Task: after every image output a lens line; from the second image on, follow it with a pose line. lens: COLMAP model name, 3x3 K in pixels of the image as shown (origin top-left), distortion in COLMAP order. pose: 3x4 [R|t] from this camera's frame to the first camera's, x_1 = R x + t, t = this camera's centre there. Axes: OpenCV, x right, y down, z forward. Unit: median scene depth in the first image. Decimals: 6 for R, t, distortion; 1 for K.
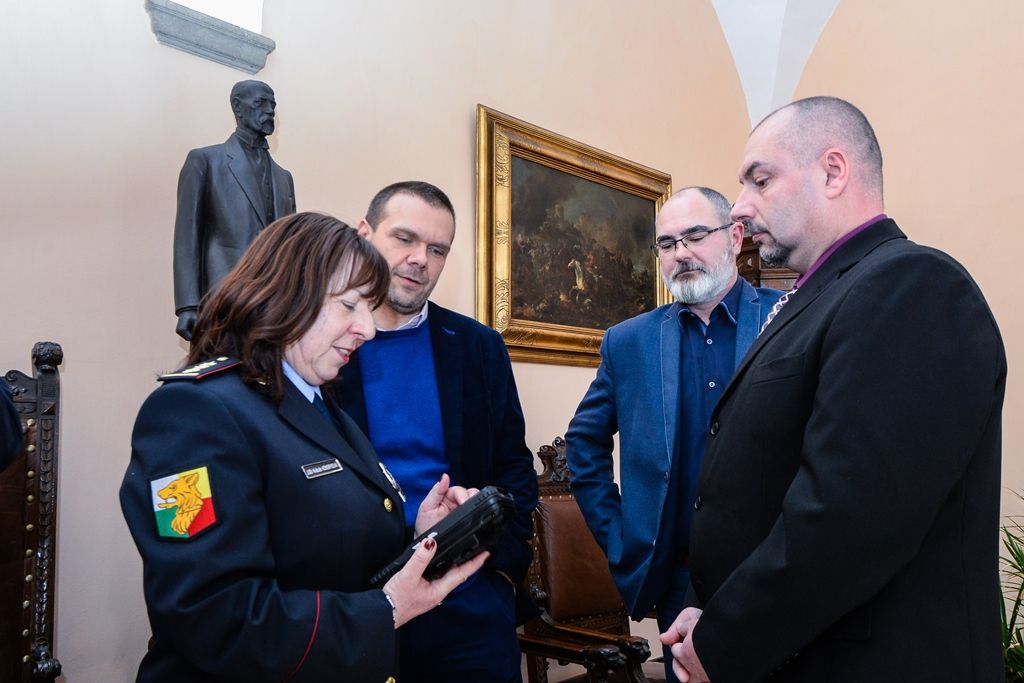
lens RADIAL K [[868.8, 0, 512.0], [0, 868.8, 341.5], [0, 0, 1]] dist [-0.005538, -0.002552]
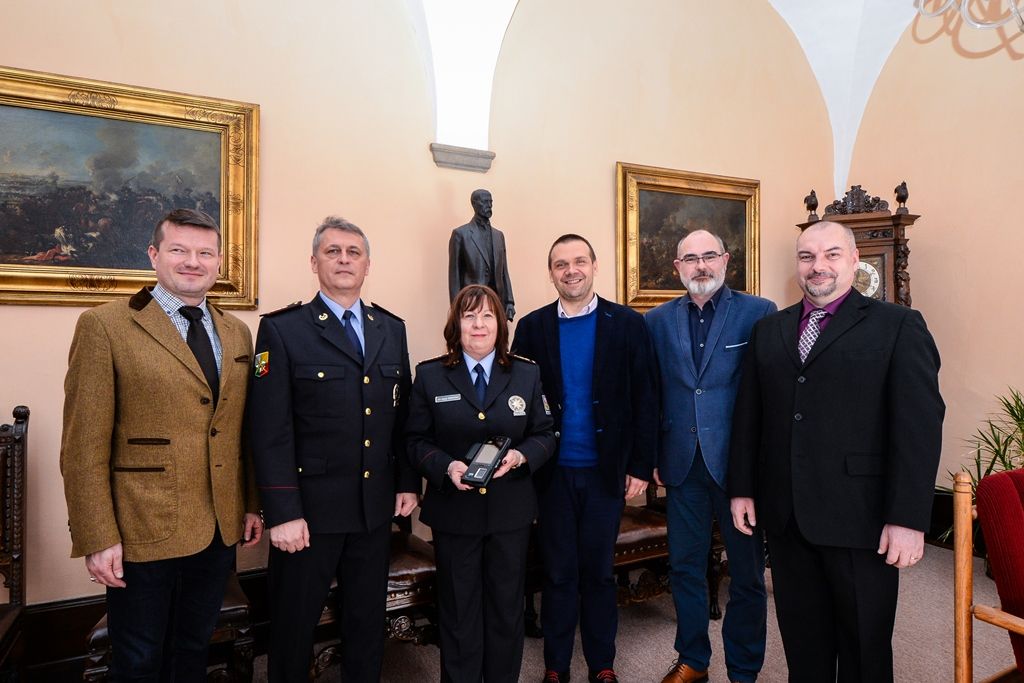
lens RADIAL K [[621.0, 0, 512.0], [0, 621.0, 341.5], [0, 0, 1]] dist [0.003391, 0.000422]
pose [[0.953804, -0.021768, -0.299641, 0.121296], [0.052805, 0.993992, 0.095876, -0.054478], [0.295753, -0.107269, 0.949223, -0.238596]]
